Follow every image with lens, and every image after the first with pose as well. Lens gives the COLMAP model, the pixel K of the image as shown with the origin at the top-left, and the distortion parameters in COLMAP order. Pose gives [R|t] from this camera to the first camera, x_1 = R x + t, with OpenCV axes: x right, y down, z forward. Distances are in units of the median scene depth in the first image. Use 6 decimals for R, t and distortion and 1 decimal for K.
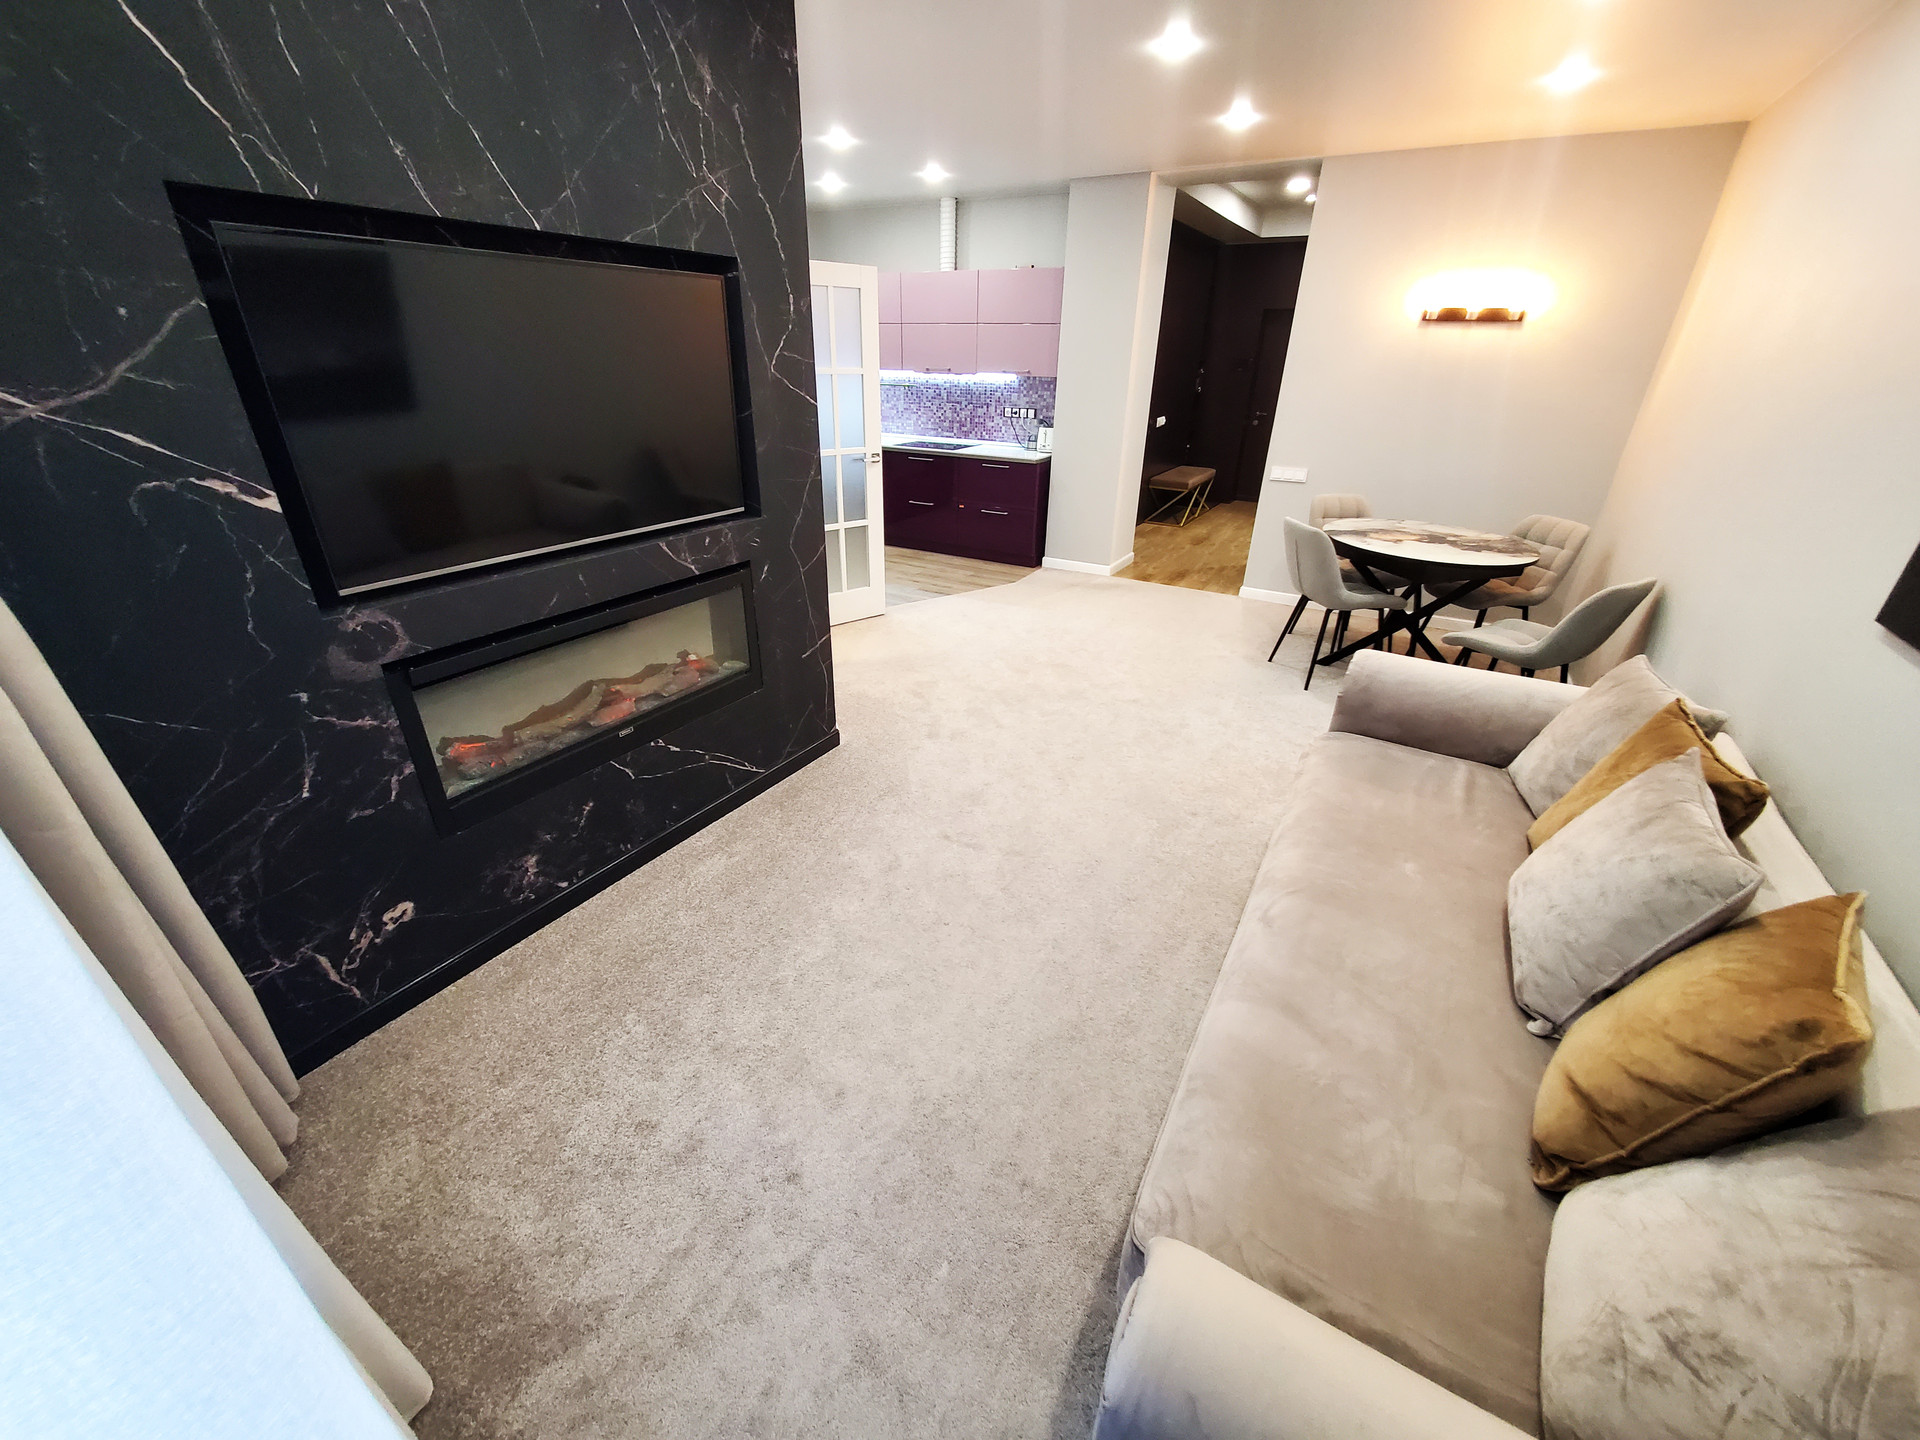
lens RADIAL K [[763.4, 0, 957.0], [0, 763.4, 718.6], [0, 0, 1]] dist [0.004066, -0.002373]
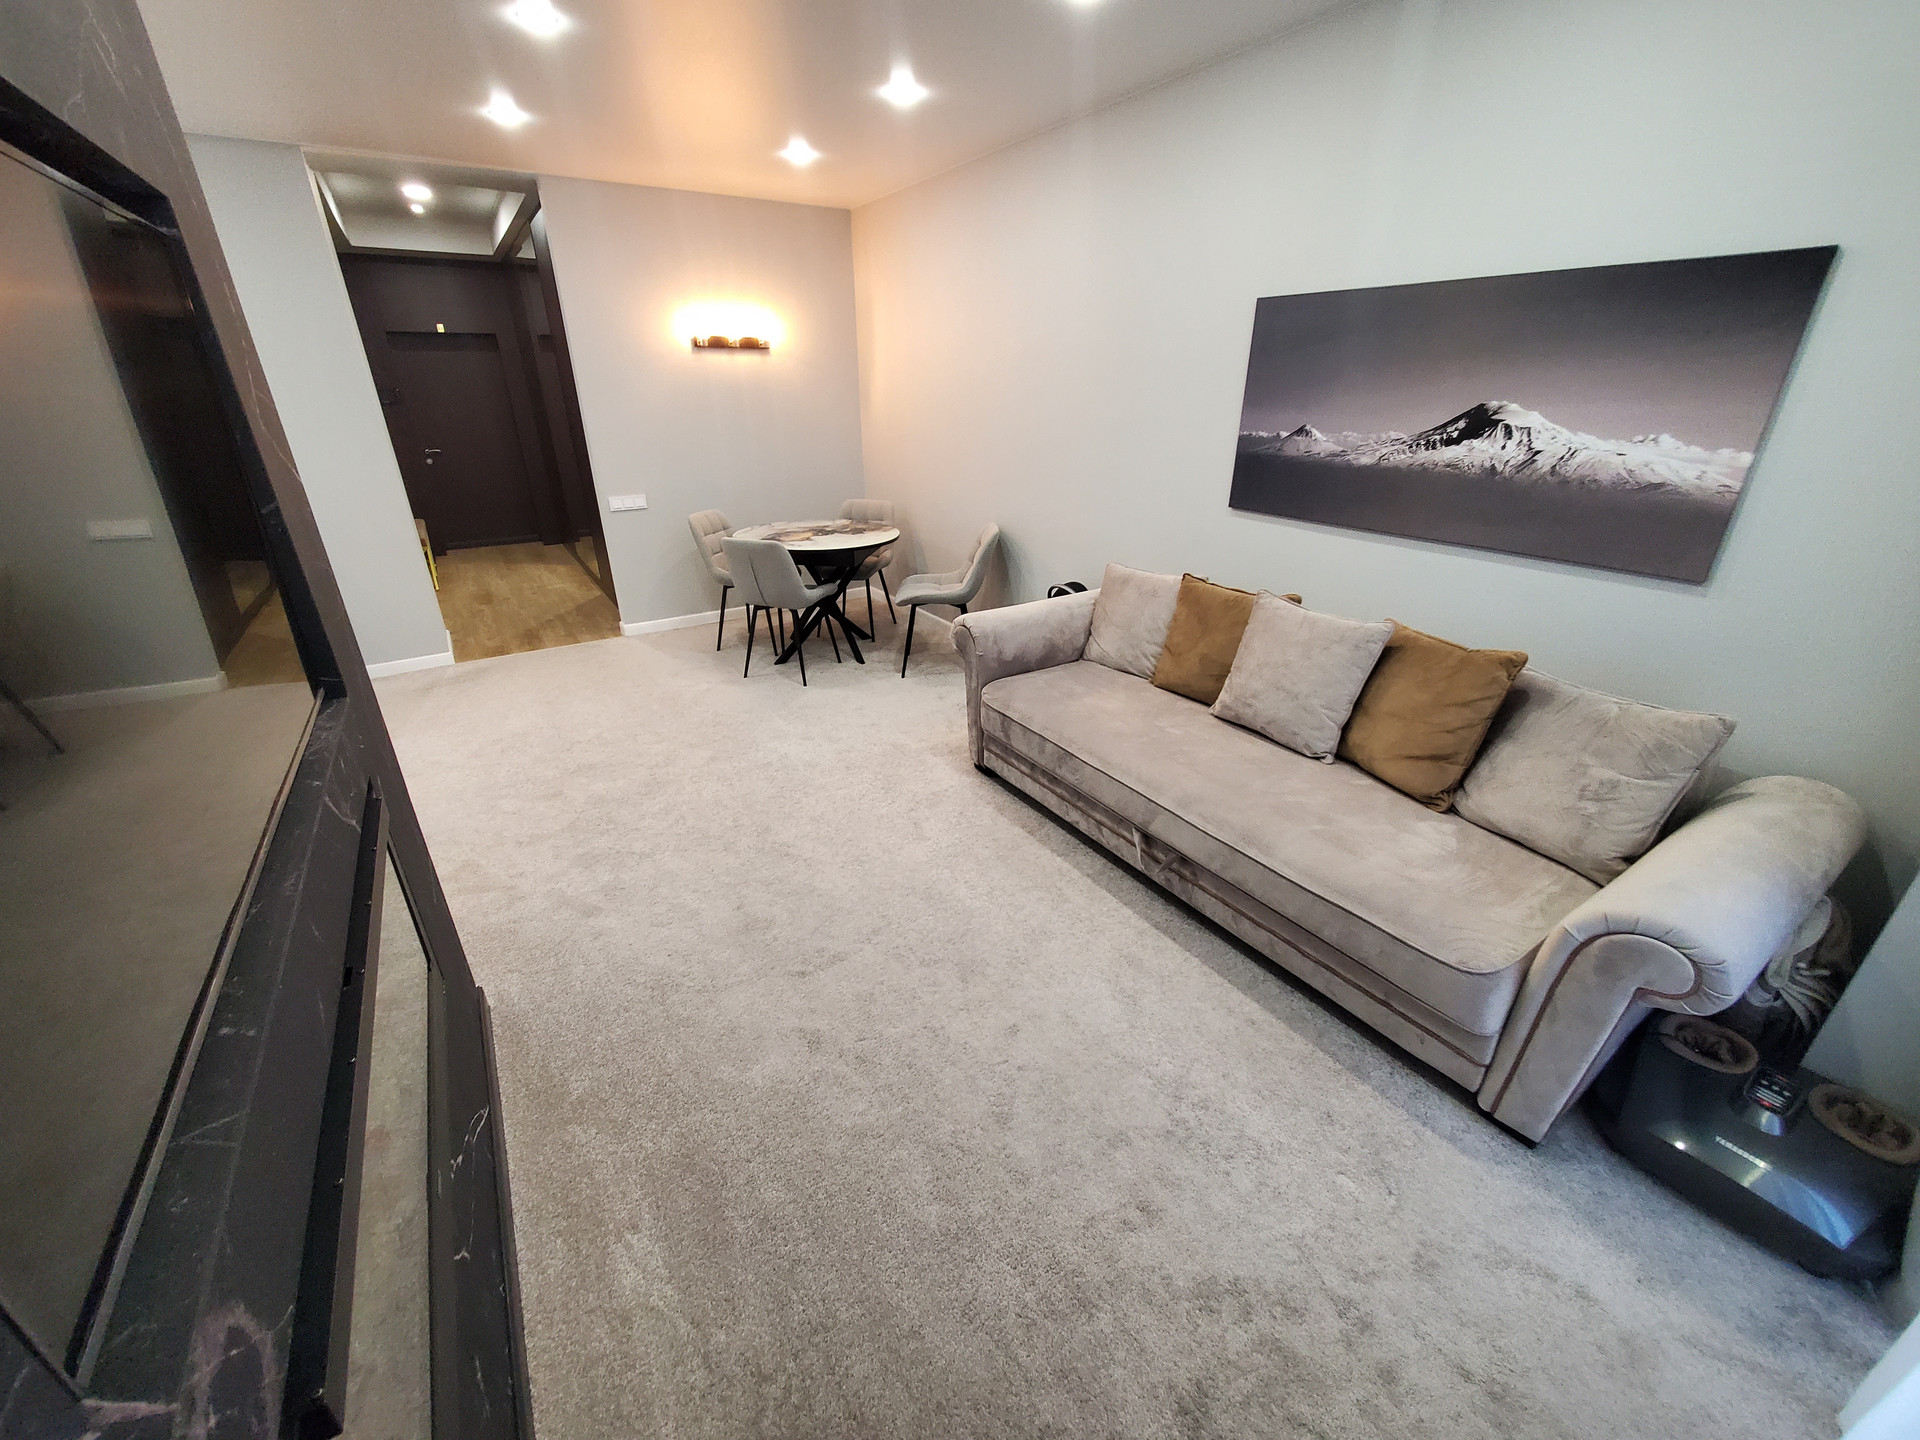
lens RADIAL K [[763.4, 0, 957.0], [0, 763.4, 718.6], [0, 0, 1]] dist [0.004066, -0.002373]
pose [[0.449901, -0.383217, 0.806680, -0.524757], [0.405080, 0.892563, 0.198095, -0.193245], [-0.795927, 0.237647, 0.556799, 0.379214]]
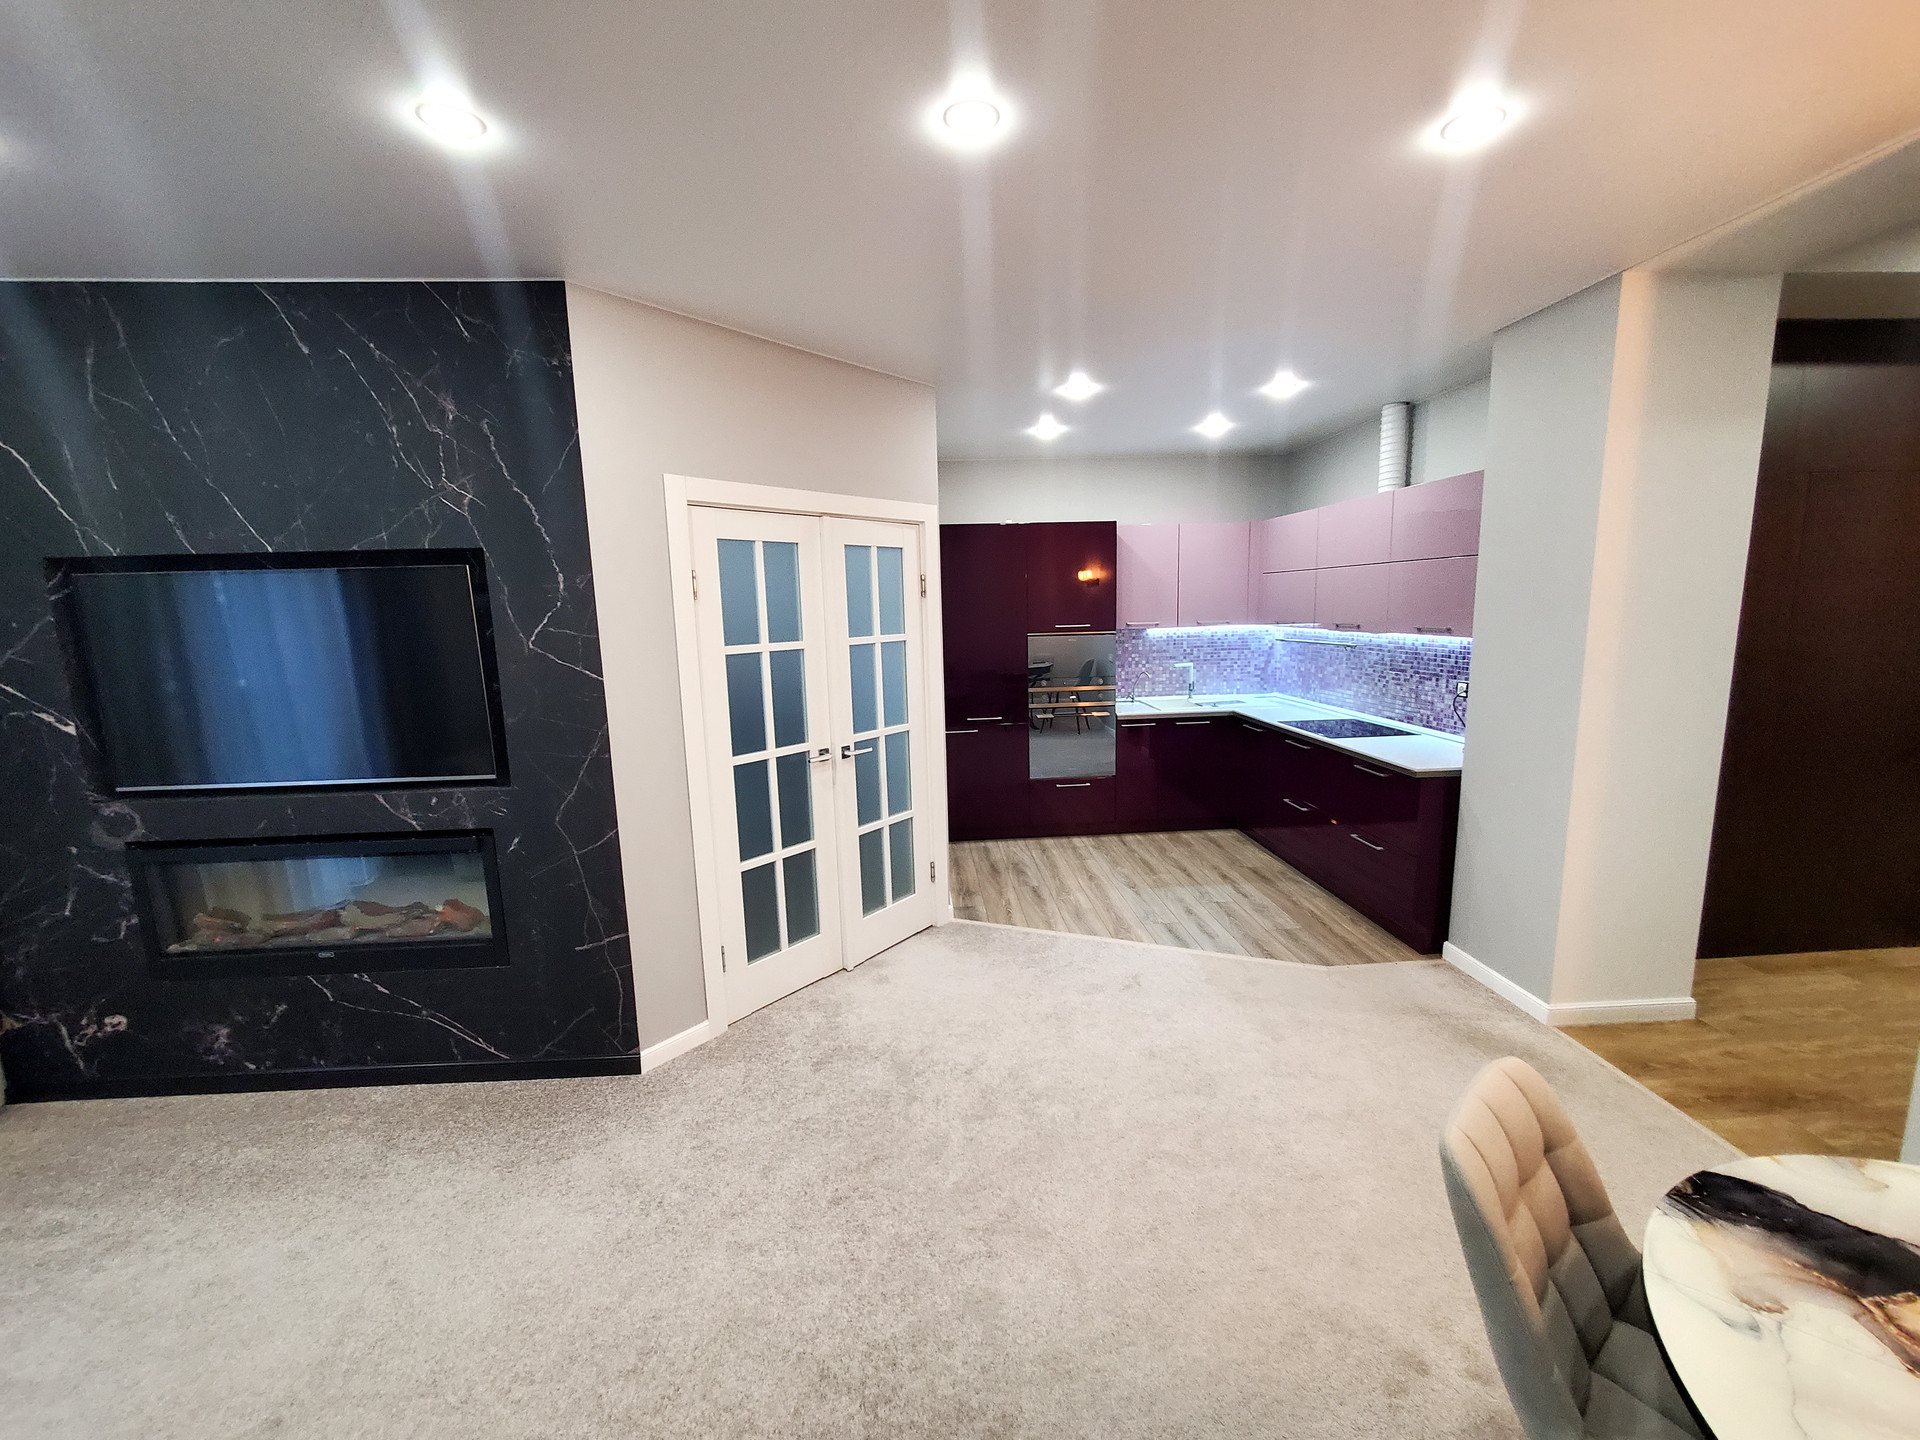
lens RADIAL K [[763.4, 0, 957.0], [0, 763.4, 718.6], [0, 0, 1]] dist [0.004066, -0.002373]
pose [[0.551888, 0.094886, -0.828502, 0.870759], [-0.332218, 0.936280, -0.114069, -0.441709], [0.764886, 0.338197, 0.548244, 0.919710]]
